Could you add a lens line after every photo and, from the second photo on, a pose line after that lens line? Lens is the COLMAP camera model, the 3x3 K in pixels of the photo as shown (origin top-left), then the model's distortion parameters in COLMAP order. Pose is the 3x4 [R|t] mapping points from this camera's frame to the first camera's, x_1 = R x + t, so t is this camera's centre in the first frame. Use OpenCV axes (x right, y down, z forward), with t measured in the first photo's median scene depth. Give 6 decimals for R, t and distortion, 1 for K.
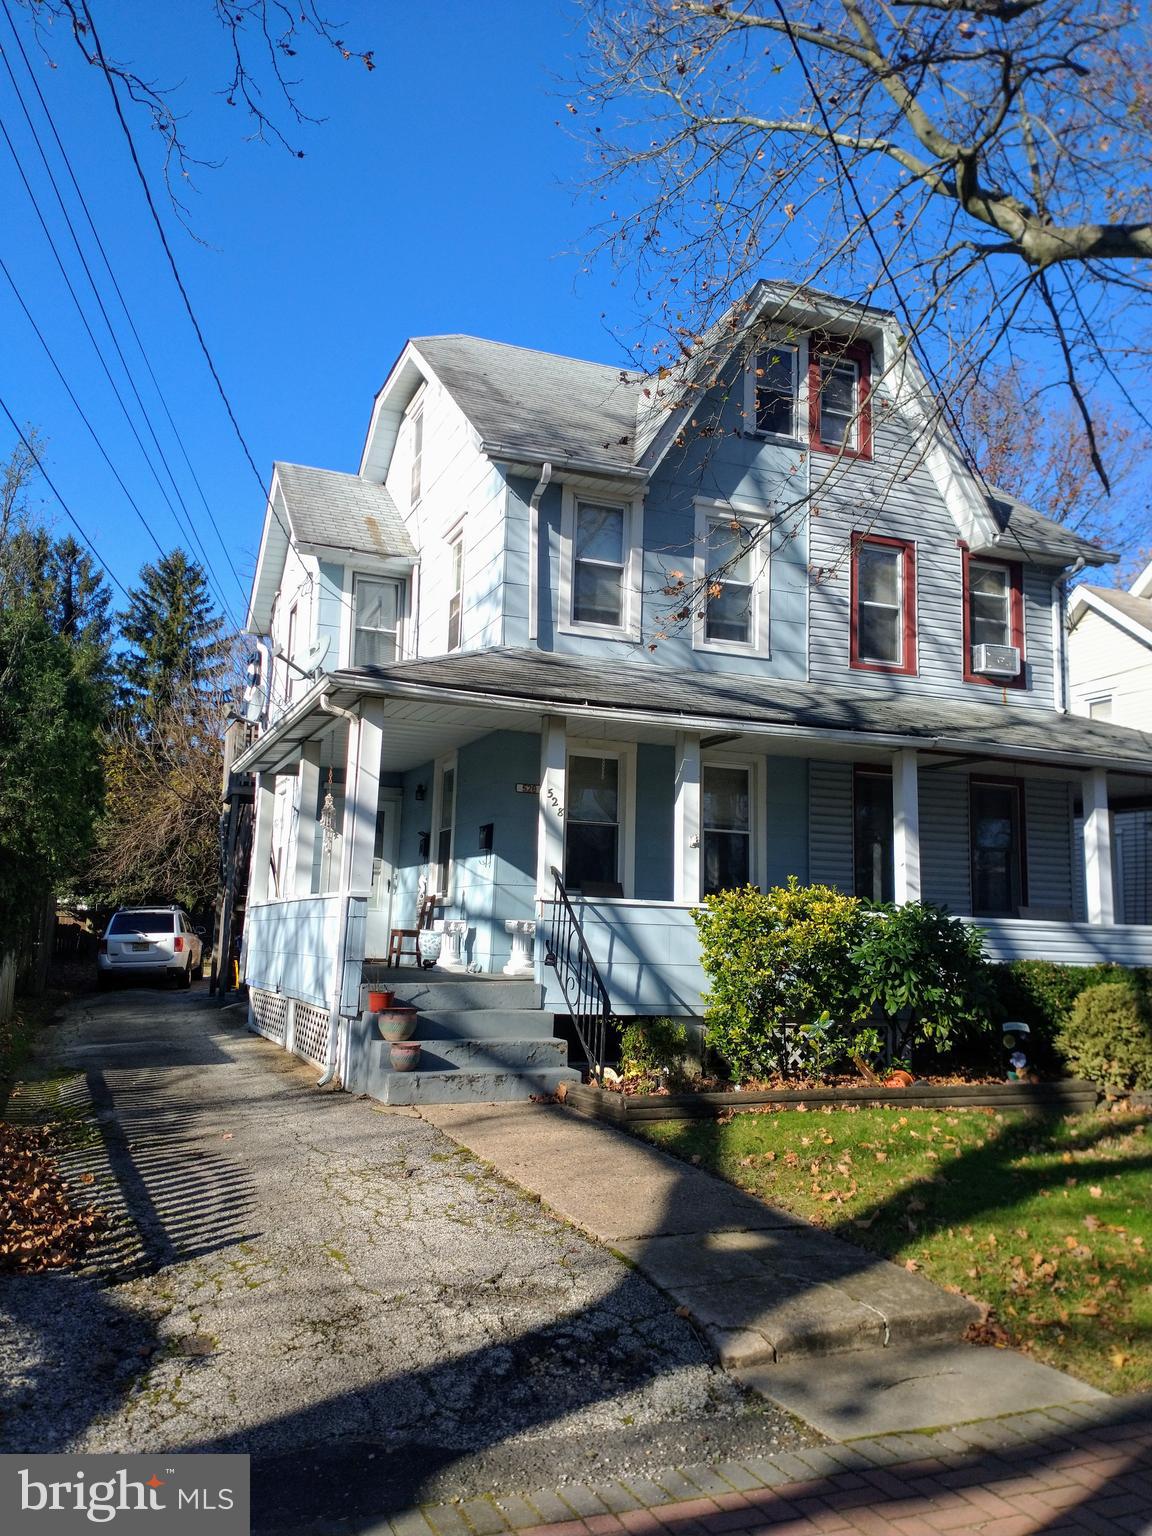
lens RADIAL K [[1110.3, 0, 570.4], [0, 1110.3, 772.1], [0, 0, 1]] dist [0.099825, -0.129579]
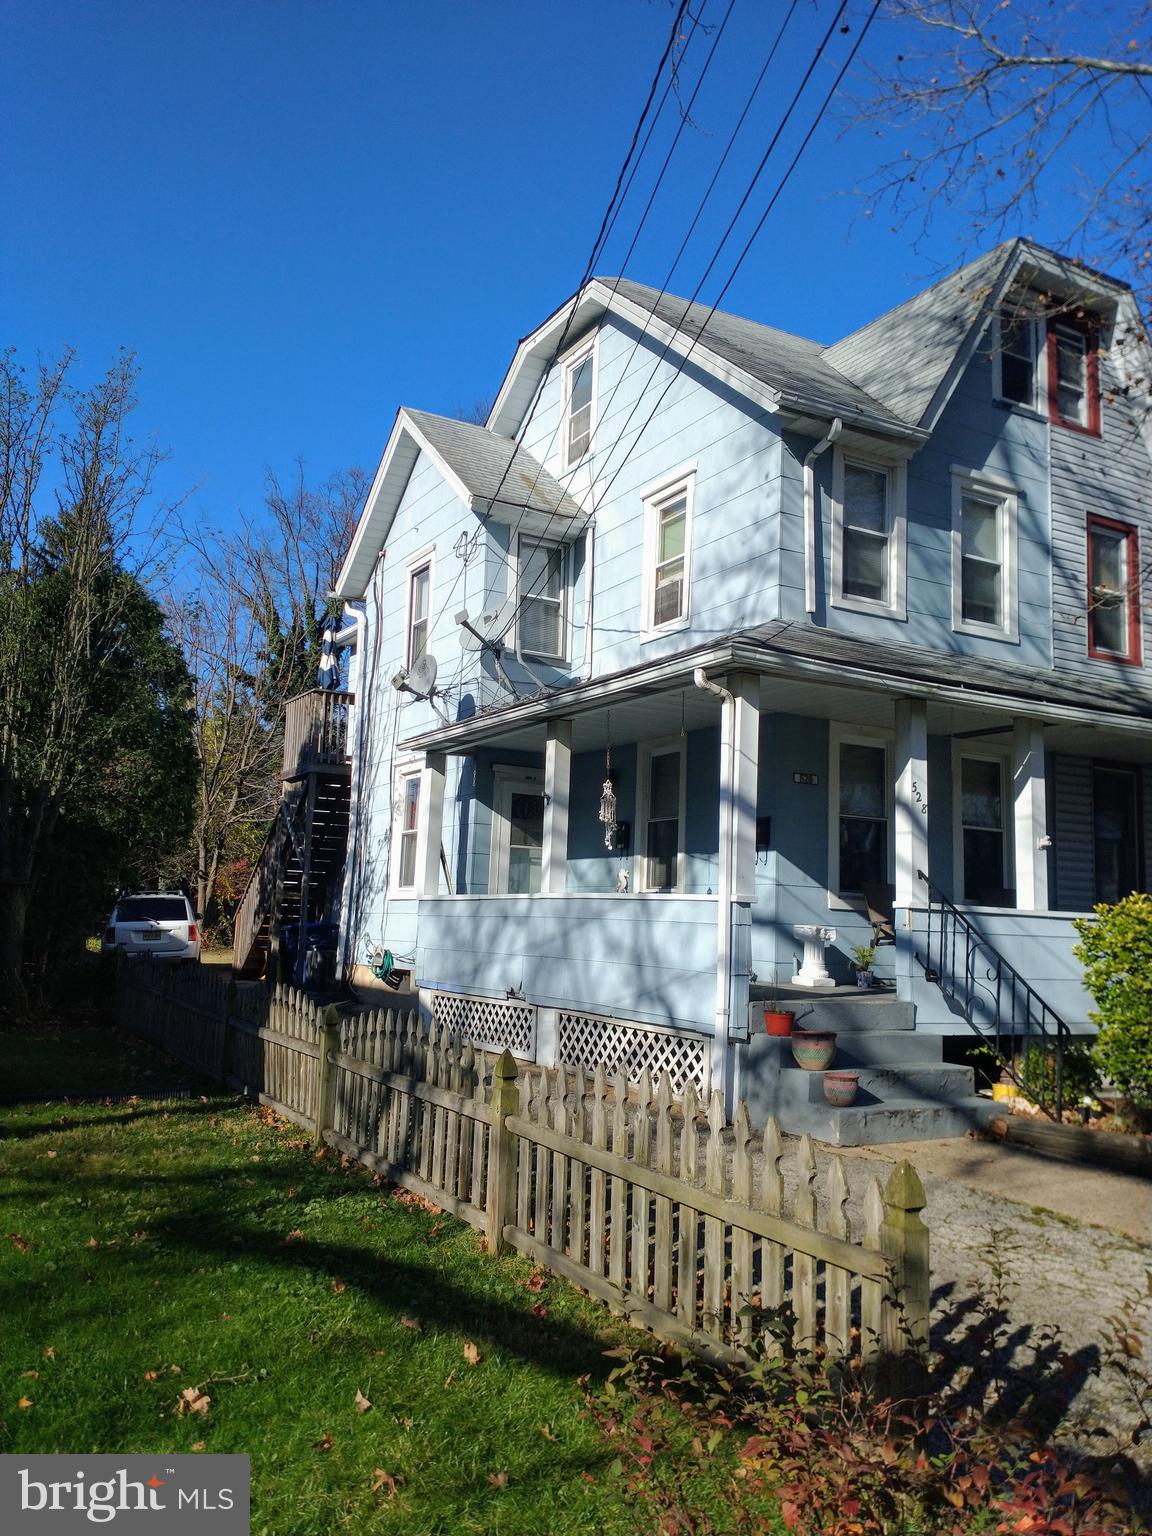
lens RADIAL K [[1110.3, 0, 570.4], [0, 1110.3, 772.1], [0, 0, 1]] dist [0.099825, -0.129579]
pose [[0.992644, 0.023090, 0.118844, -0.300850], [-0.025071, 0.999570, 0.015199, 0.000627], [-0.118442, -0.018066, 0.992797, 0.107415]]
